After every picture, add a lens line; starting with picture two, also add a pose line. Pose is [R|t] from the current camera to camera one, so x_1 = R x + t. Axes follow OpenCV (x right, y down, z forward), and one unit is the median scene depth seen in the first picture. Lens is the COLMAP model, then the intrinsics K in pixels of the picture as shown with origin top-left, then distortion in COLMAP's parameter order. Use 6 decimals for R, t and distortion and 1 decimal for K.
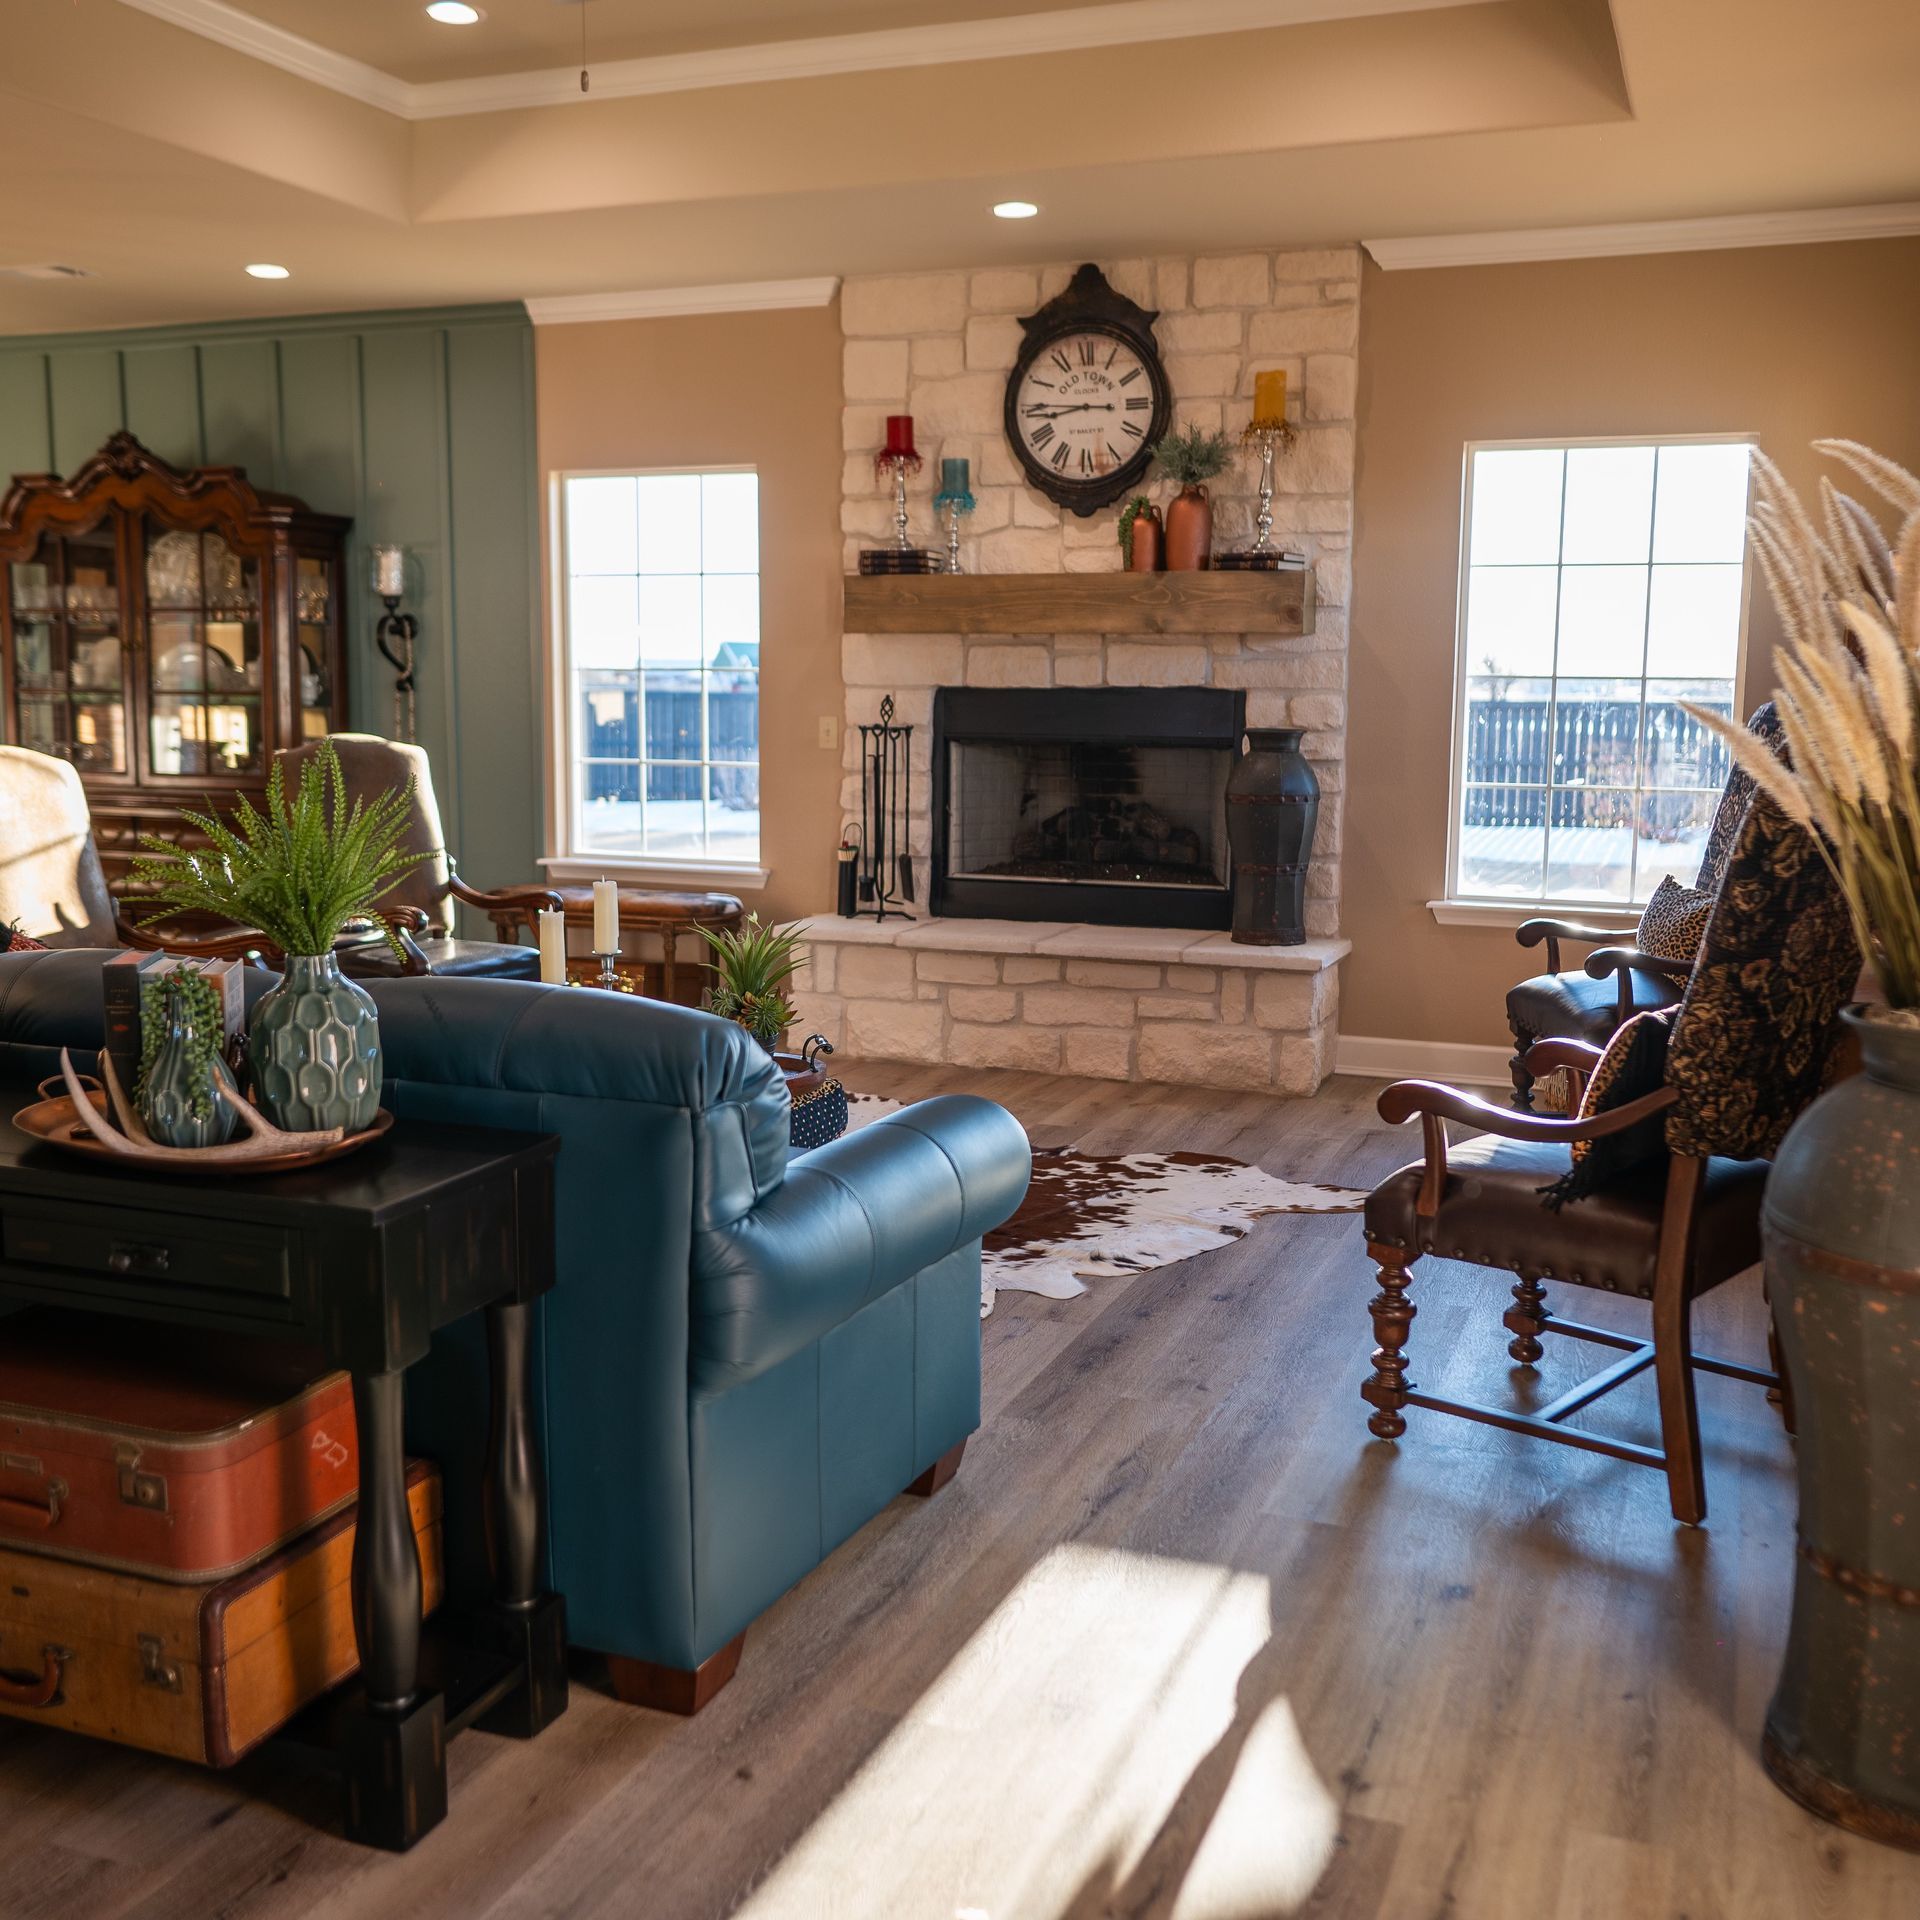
lens RADIAL K [[2016.5, 0, 961.6], [0, 2016.5, 954.5], [0, 0, 1]] dist [-0.003331, 0.000000]
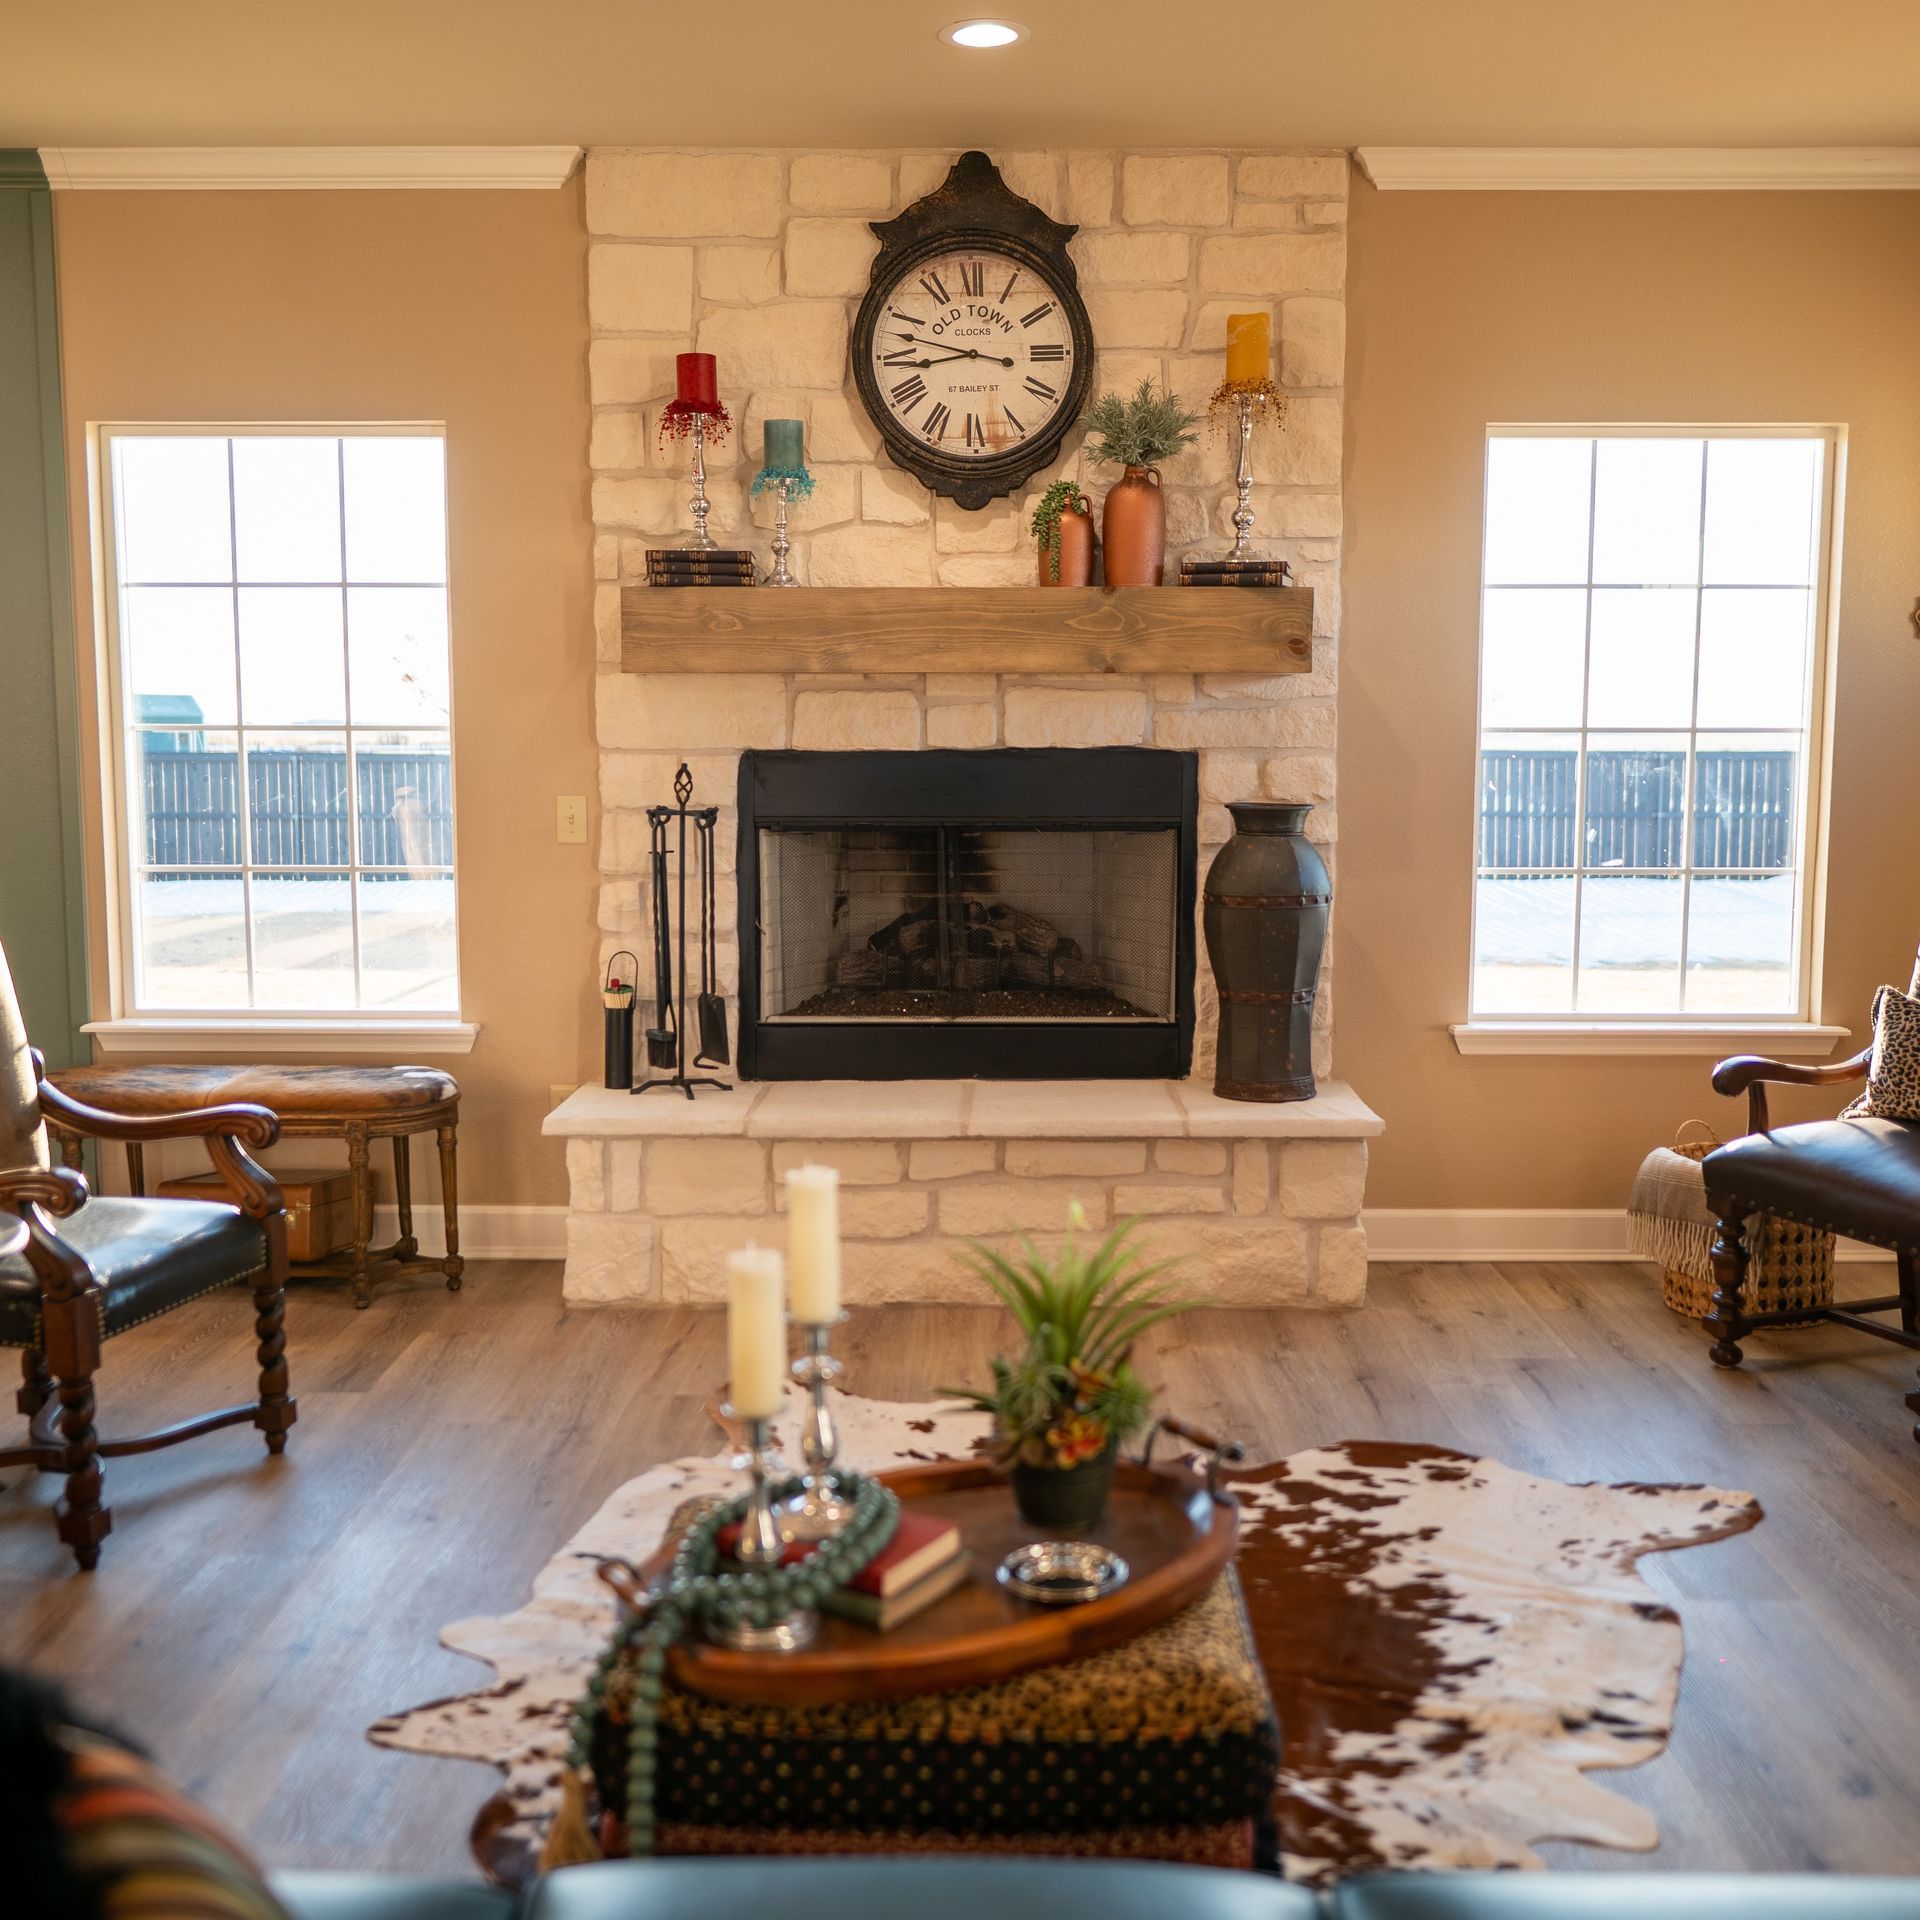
lens RADIAL K [[2016.5, 0, 960.2], [0, 2016.5, 949.8], [0, 0, 1]] dist [-0.003331, 0.000000]
pose [[0.932357, -0.047015, 0.358470, -0.202477], [0.056497, 0.998274, -0.016018, -0.051169], [-0.357098, 0.035187, 0.933404, 0.343366]]
